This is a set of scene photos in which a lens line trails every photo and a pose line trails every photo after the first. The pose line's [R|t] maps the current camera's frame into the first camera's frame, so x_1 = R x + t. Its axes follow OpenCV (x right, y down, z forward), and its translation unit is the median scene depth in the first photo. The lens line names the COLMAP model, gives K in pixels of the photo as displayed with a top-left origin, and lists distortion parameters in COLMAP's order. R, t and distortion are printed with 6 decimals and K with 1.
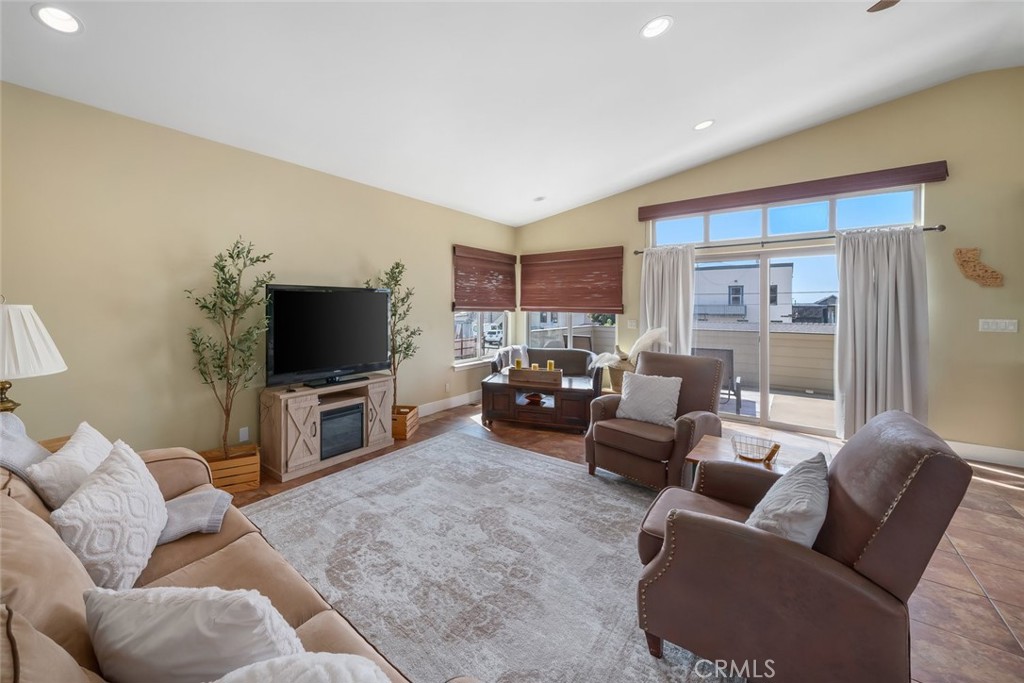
lens RADIAL K [[400.0, 0, 439.0], [0, 400.0, 311.3], [0, 0, 1]] dist [-0.001545, -0.000352]
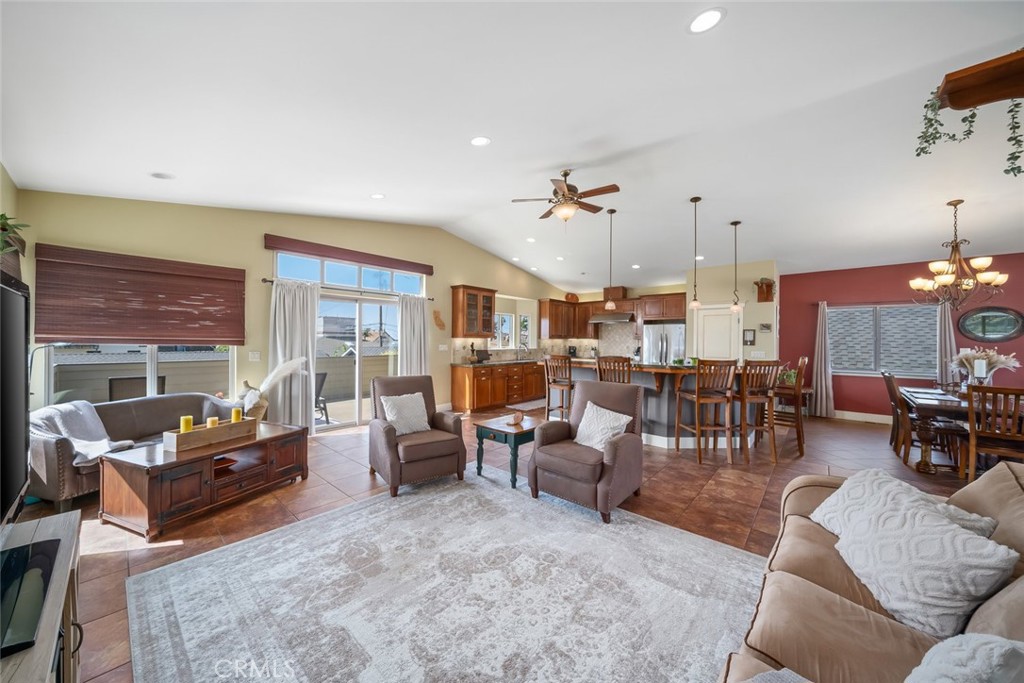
lens RADIAL K [[353.1, 0, 493.2], [0, 353.1, 343.5], [0, 0, 1]] dist [-0.001649, -0.000188]
pose [[0.026121, -0.013600, 0.999566, -0.360281], [0.000528, 0.999908, 0.013591, -0.008492], [-0.999659, 0.000173, 0.026126, 0.468473]]
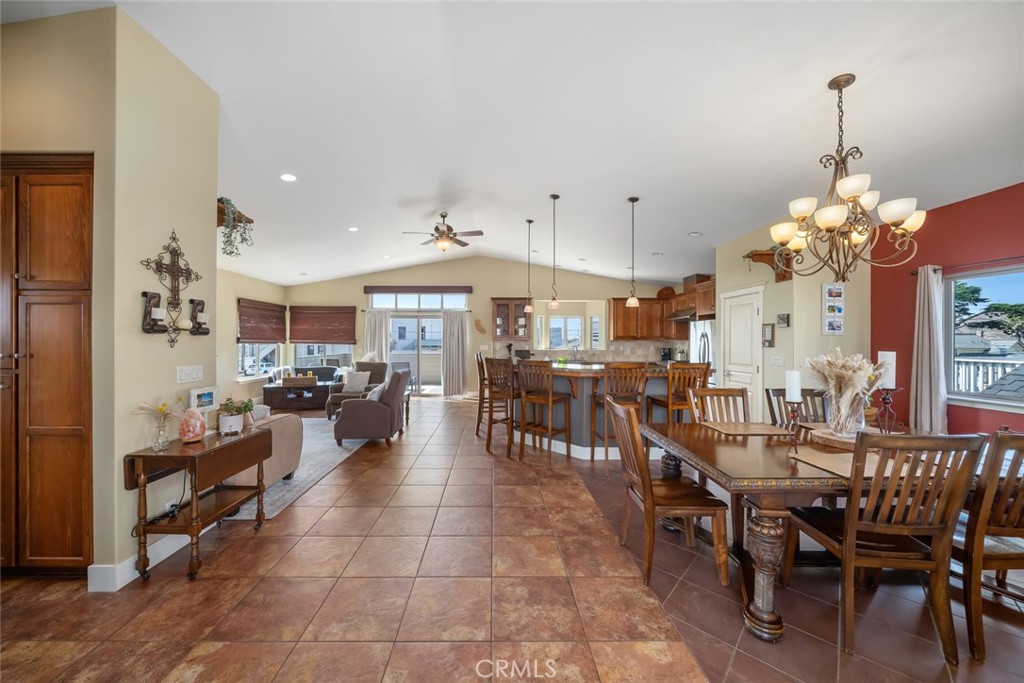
lens RADIAL K [[353.1, 0, 496.1], [0, 353.1, 341.8], [0, 0, 1]] dist [-0.001649, -0.000188]
pose [[0.739963, 0.000766, 0.672647, -0.142674], [0.004179, 0.999975, -0.005736, 0.006464], [-0.672635, 0.007055, 0.739941, -0.630493]]
